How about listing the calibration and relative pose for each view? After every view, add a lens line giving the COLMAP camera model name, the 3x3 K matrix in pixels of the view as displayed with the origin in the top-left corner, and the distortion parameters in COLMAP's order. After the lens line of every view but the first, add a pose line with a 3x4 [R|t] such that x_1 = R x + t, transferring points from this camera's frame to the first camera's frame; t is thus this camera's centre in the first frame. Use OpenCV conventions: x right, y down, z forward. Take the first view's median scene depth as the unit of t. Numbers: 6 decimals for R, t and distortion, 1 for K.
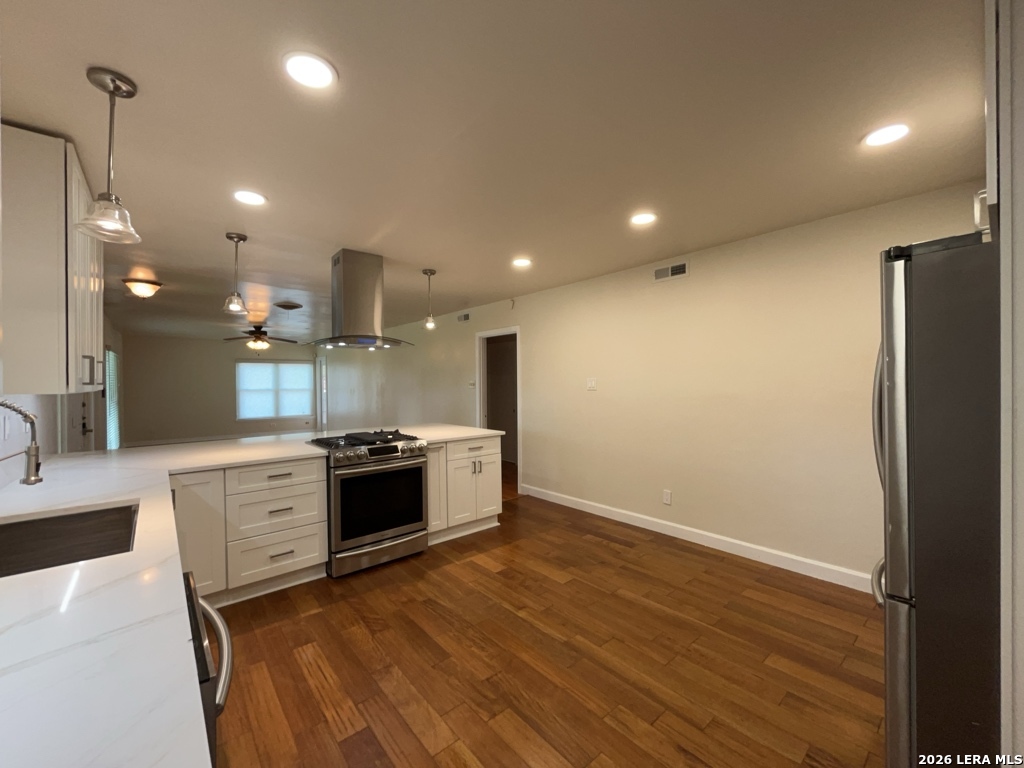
lens RADIAL K [[419.3, 0, 516.1], [0, 419.3, 384.1], [0, 0, 1]] dist [-0.001146, -0.000567]
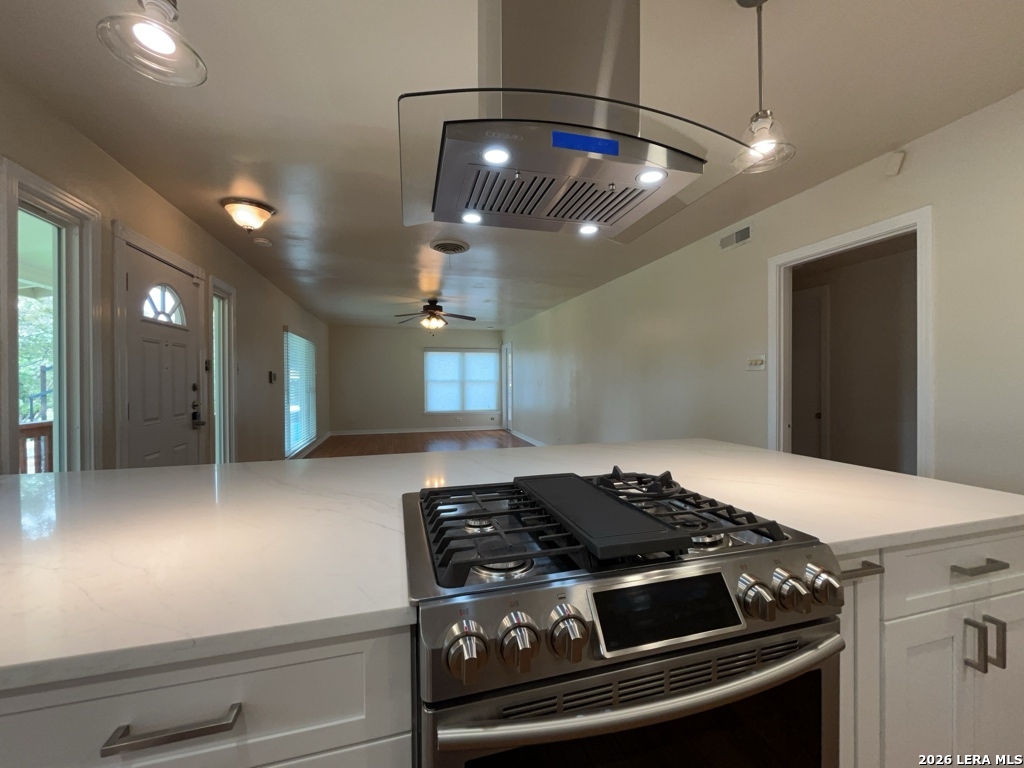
lens RADIAL K [[419.3, 0, 515.9], [0, 419.3, 384.8], [0, 0, 1]] dist [-0.001146, -0.000567]
pose [[0.908279, 0.009365, -0.418261, -0.217518], [-0.006737, 0.999947, 0.007758, 0.035535], [0.418311, -0.004228, 0.908294, 0.570377]]
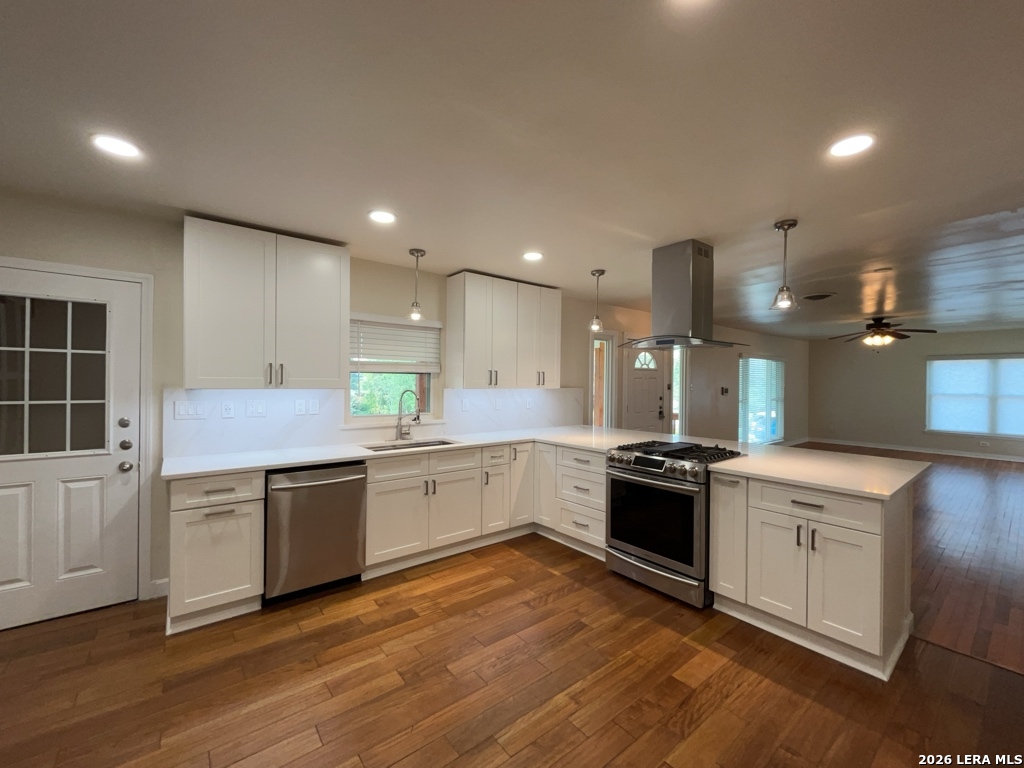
lens RADIAL K [[419.3, 0, 513.1], [0, 419.3, 384.7], [0, 0, 1]] dist [-0.001146, -0.000567]
pose [[-0.032461, 0.016888, -0.999330, 0.434323], [-0.014631, 0.999742, 0.017371, -0.015207], [0.999366, 0.015185, -0.032205, 0.534436]]
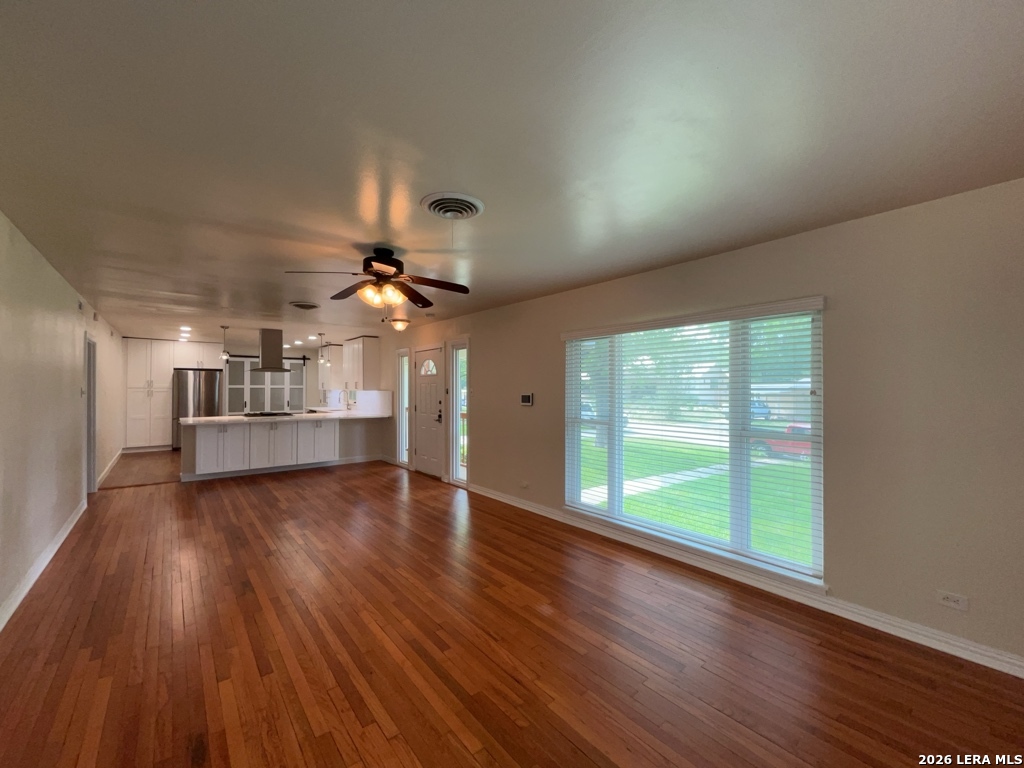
lens RADIAL K [[419.3, 0, 514.5], [0, 419.3, 383.8], [0, 0, 1]] dist [-0.001146, -0.000567]
pose [[-0.999784, 0.008747, 0.018848, -1.331060], [0.008696, 0.999958, -0.002787, -0.010160], [-0.018872, -0.002622, -0.999818, 2.496617]]
